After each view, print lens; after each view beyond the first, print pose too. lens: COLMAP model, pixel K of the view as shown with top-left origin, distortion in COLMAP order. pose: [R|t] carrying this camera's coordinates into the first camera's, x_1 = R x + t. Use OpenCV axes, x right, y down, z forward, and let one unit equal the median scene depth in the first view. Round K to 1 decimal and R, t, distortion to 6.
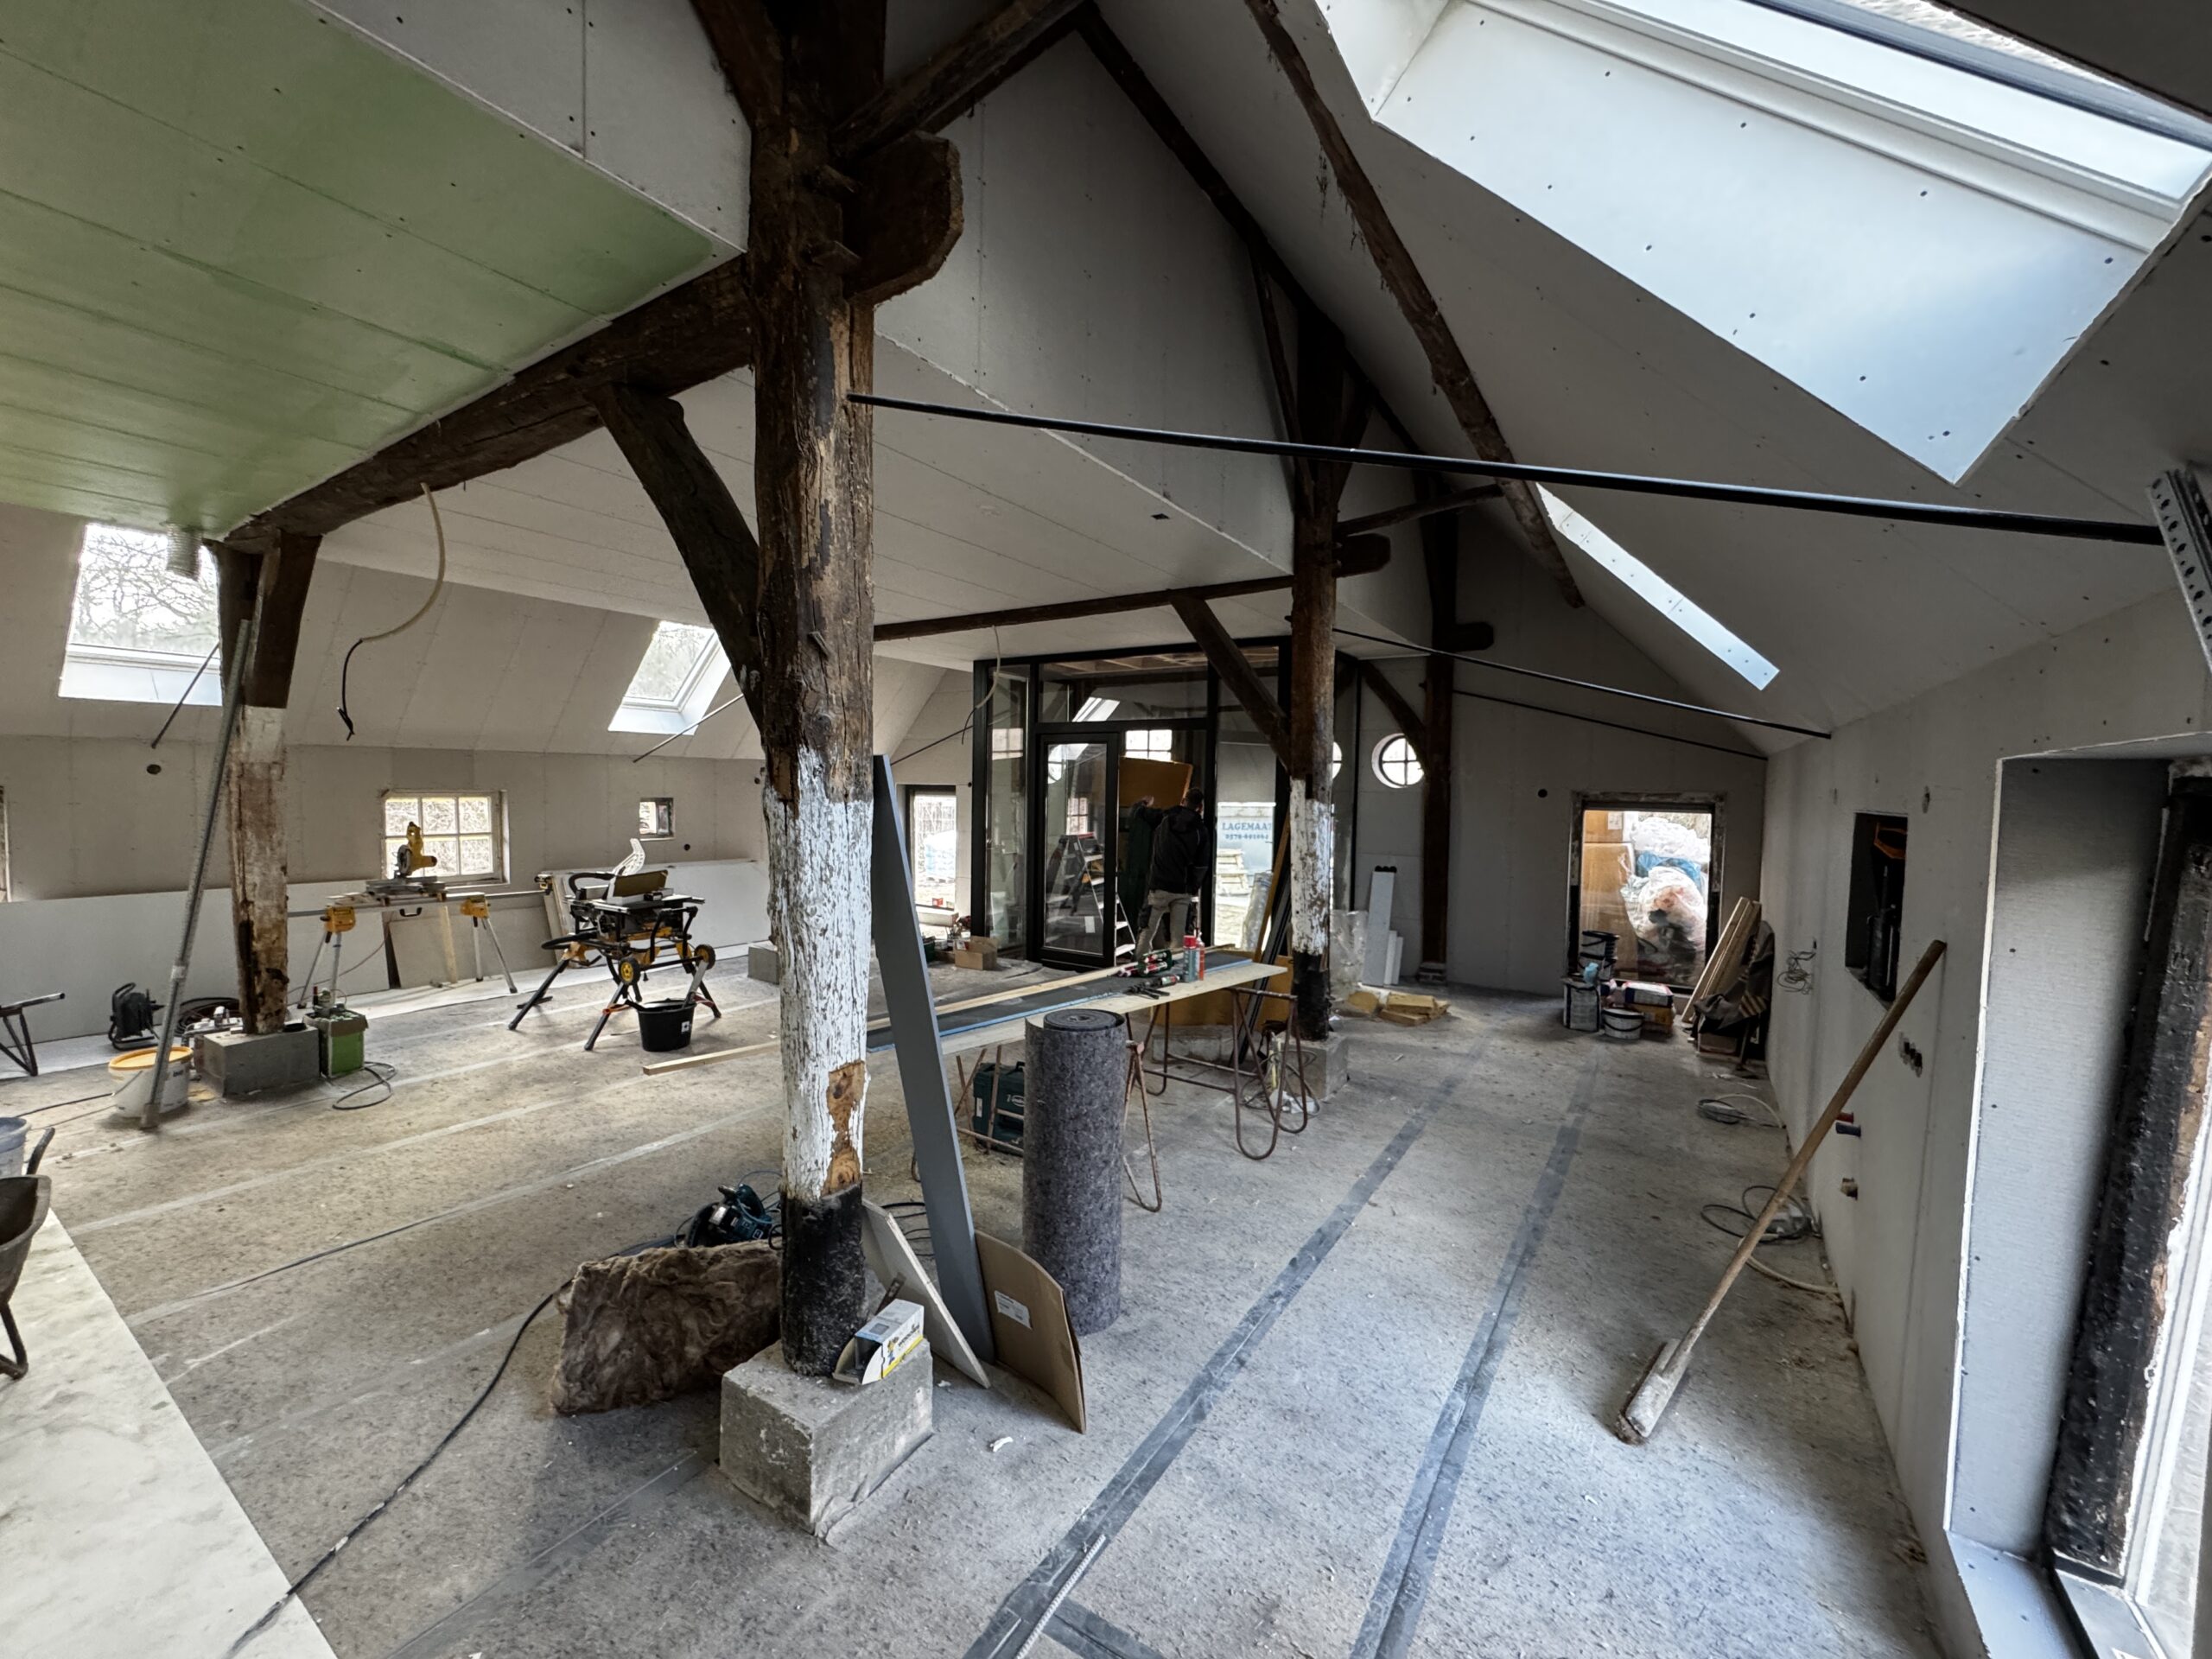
lens RADIAL K [[886.2, 0, 1106.0], [0, 886.2, 829.5], [0, 0, 1]] dist [-0.000503, 0.000143]
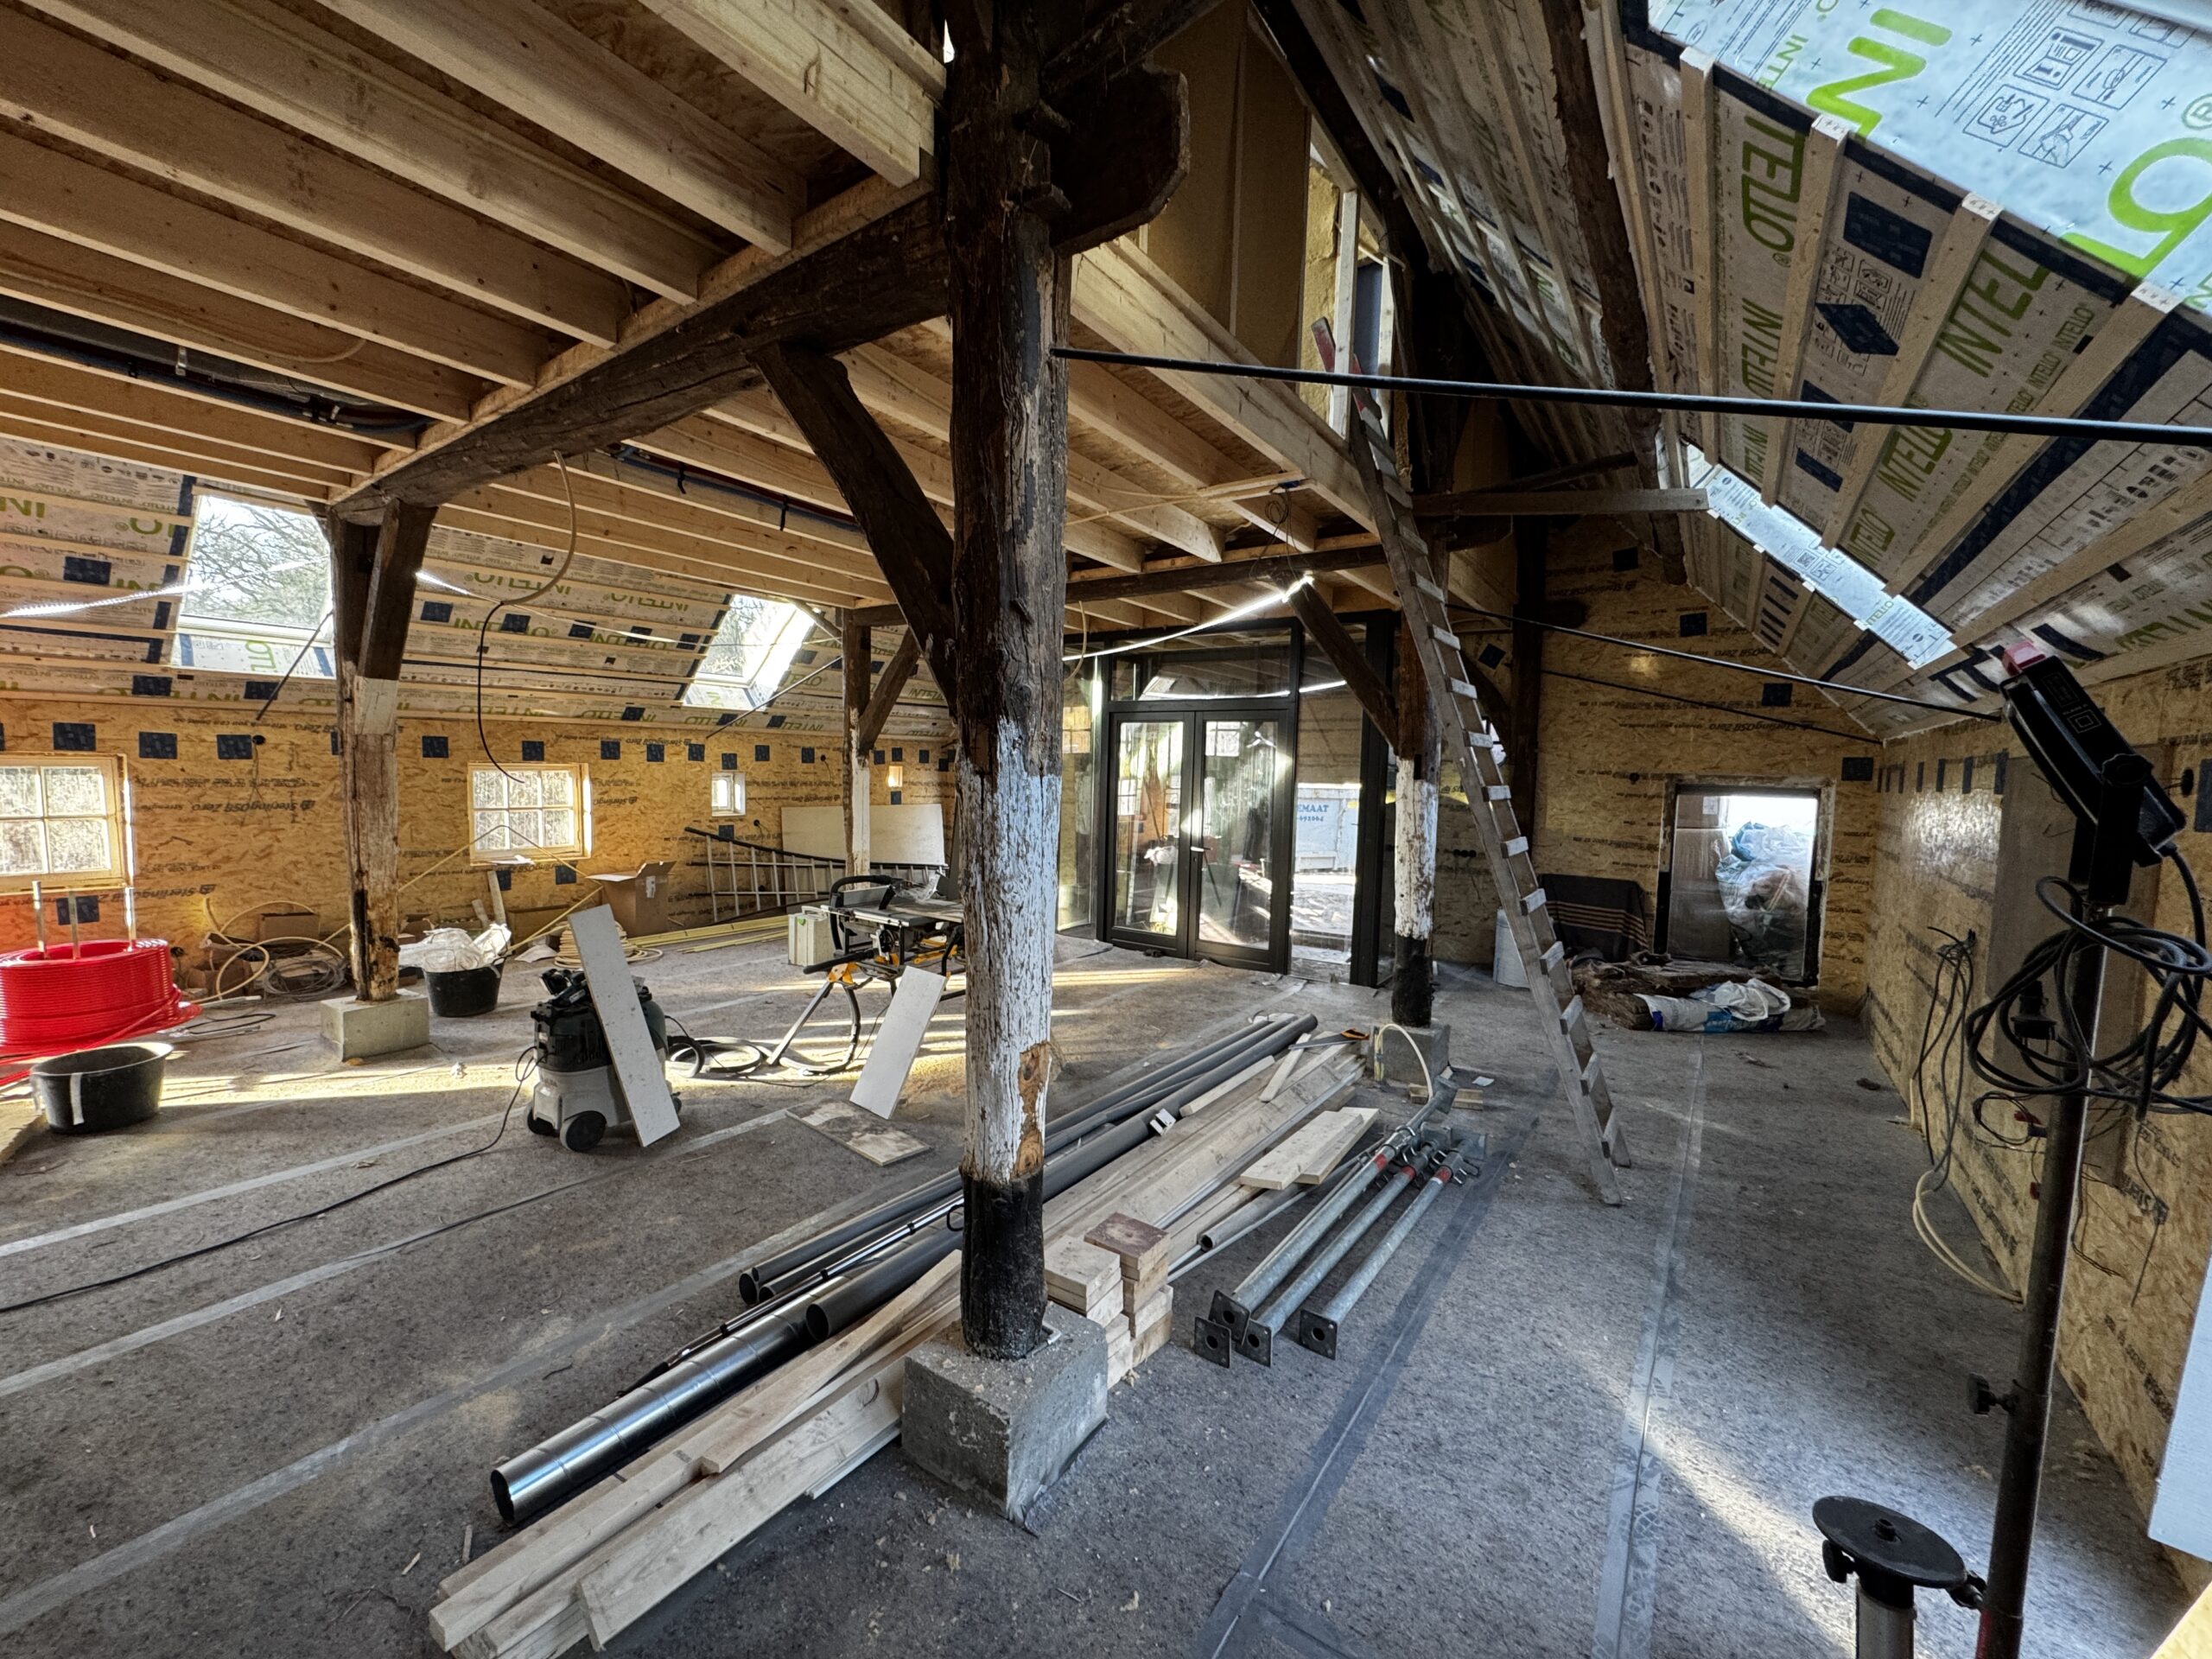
lens RADIAL K [[881.6, 0, 1106.0], [0, 881.6, 829.5], [0, 0, 1]] dist [-0.000728, -0.000311]
pose [[0.999498, 0.010993, -0.029704, -0.192381], [-0.010337, 0.999701, 0.022141, 0.005694], [0.029938, -0.021822, 0.999314, 0.039063]]
